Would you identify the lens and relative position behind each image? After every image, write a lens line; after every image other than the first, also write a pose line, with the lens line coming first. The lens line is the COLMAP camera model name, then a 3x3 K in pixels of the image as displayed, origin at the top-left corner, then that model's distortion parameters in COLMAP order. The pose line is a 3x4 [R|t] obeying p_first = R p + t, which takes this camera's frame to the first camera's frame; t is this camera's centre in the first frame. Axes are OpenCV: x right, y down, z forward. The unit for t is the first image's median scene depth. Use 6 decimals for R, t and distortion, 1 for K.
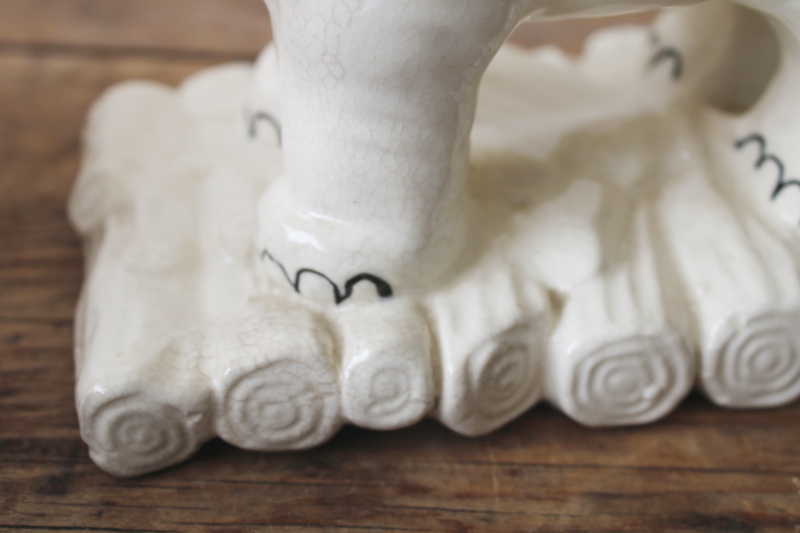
lens RADIAL K [[1038.6, 0, 400.0], [0, 1038.6, 266.5], [0, 0, 1]] dist [-0.043389, -0.023566]
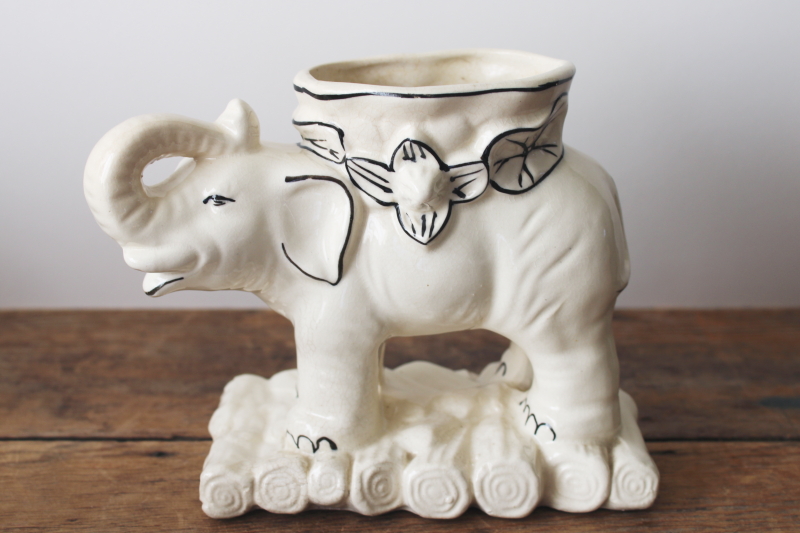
lens RADIAL K [[1244.4, 0, 400.0], [0, 1244.4, 266.5], [0, 0, 1]] dist [-0.146718, -0.002983]
pose [[0.981867, 0.012847, -0.189136, 0.662818], [-0.084653, 0.922416, -0.376806, 0.697270], [0.169621, 0.385984, 0.906777, -1.669239]]
